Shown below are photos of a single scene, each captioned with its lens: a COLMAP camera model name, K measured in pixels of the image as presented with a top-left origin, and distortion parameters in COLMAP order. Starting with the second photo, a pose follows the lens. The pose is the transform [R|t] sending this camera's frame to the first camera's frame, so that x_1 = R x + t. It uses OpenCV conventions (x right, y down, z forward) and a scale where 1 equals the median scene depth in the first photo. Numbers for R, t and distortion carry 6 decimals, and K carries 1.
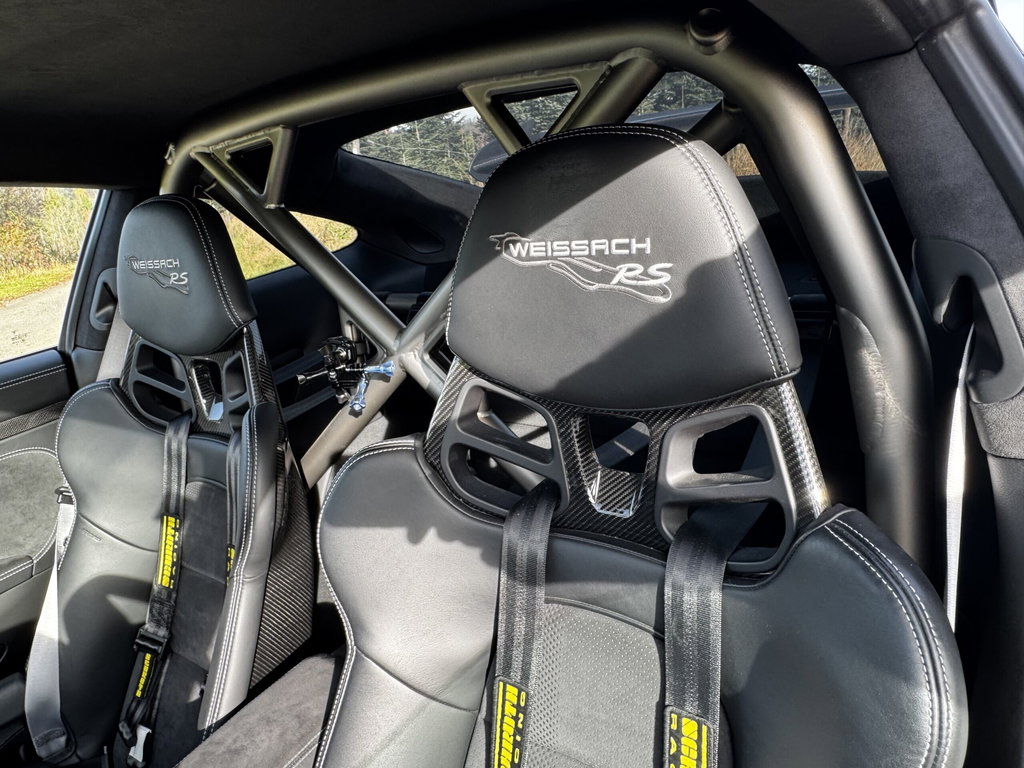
lens RADIAL K [[685.6, 0, 511.1], [0, 685.6, 380.8], [0, 0, 1]] dist [0.007353, 0.002308]
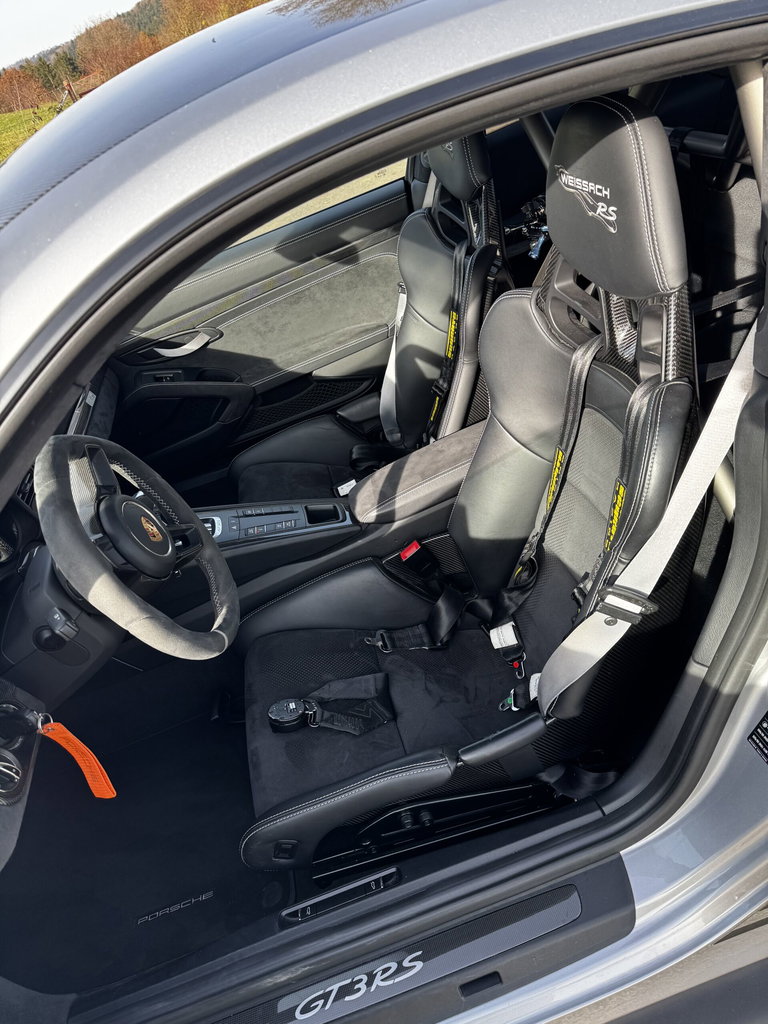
lens RADIAL K [[706.4, 0, 385.7], [0, 706.4, 512.9], [0, 0, 1]] dist [-0.033905, -0.000381]
pose [[0.761161, 0.295408, -0.577380, 0.400775], [0.008613, 0.885563, 0.464439, -0.125801], [0.648505, -0.358486, 0.671512, -0.273576]]
